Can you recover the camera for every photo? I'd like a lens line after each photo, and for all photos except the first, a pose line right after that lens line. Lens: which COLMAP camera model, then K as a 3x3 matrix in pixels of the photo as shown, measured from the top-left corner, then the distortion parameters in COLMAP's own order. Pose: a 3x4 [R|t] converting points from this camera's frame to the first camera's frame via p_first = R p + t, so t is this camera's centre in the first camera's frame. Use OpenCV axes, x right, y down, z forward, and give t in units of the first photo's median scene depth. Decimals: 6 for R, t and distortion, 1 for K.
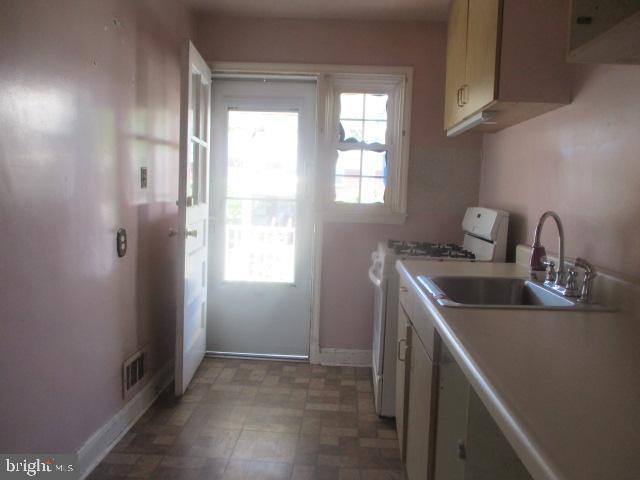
lens RADIAL K [[535.8, 0, 320.5], [0, 535.8, 241.0], [0, 0, 1]] dist [-0.025991, 0.010985]
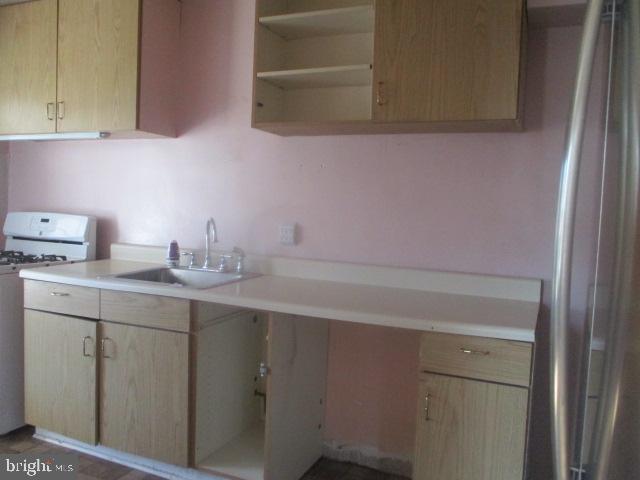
lens RADIAL K [[535.8, 0, 320.1], [0, 535.8, 239.9], [0, 0, 1]] dist [-0.025991, 0.010985]
pose [[0.366119, -0.075006, 0.927540, -0.550482], [0.062394, 0.996482, 0.055952, -0.038568], [-0.928474, 0.037388, 0.369511, 0.114599]]
